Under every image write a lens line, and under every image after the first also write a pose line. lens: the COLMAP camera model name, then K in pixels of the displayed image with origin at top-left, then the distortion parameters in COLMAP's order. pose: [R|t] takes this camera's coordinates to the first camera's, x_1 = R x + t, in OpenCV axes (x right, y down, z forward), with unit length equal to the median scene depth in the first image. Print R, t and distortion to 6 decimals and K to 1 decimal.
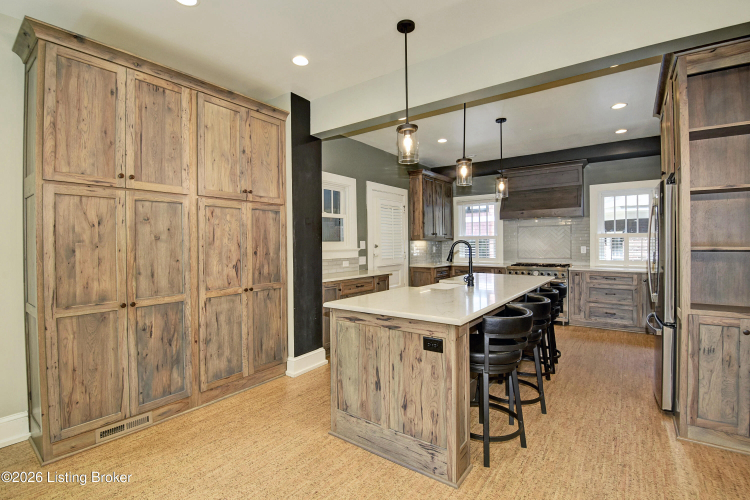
lens RADIAL K [[344.0, 0, 373.9], [0, 344.0, 245.5], [0, 0, 1]] dist [-0.034926, -0.000136]
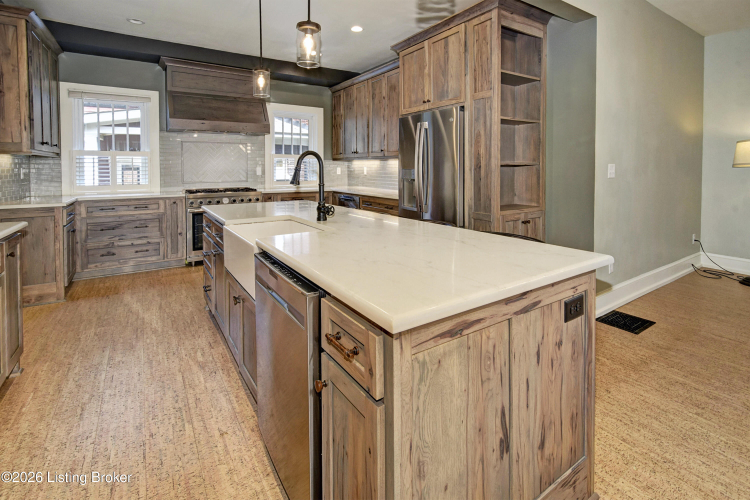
lens RADIAL K [[356.6, 0, 374.3], [0, 356.6, 178.6], [0, 0, 1]] dist [-0.000676, -0.000095]
pose [[0.341519, -0.020877, 0.939643, -0.466270], [0.003576, 0.999775, 0.020913, 0.033263], [-0.939868, -0.003782, 0.341517, 0.940452]]
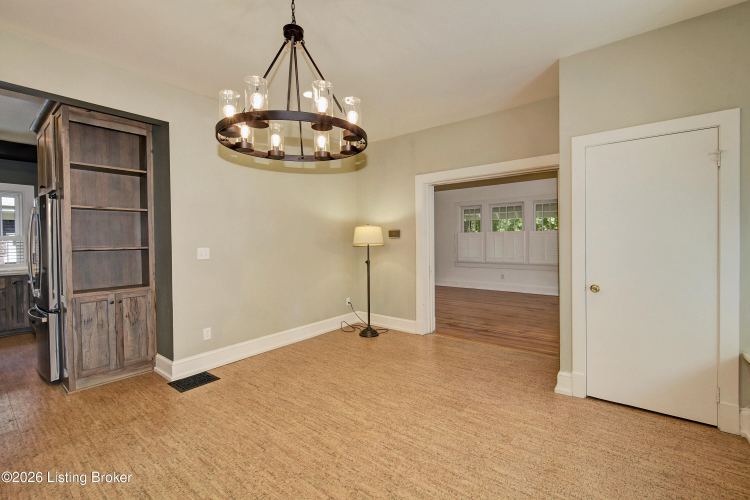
lens RADIAL K [[321.7, 0, 373.9], [0, 321.7, 244.8], [0, 0, 1]] dist [-0.003254, -0.000273]
pose [[0.018701, -0.007130, 0.999800, -0.317704], [0.014288, 0.999874, 0.006864, -0.002833], [-0.999723, 0.014156, 0.018800, -0.244369]]
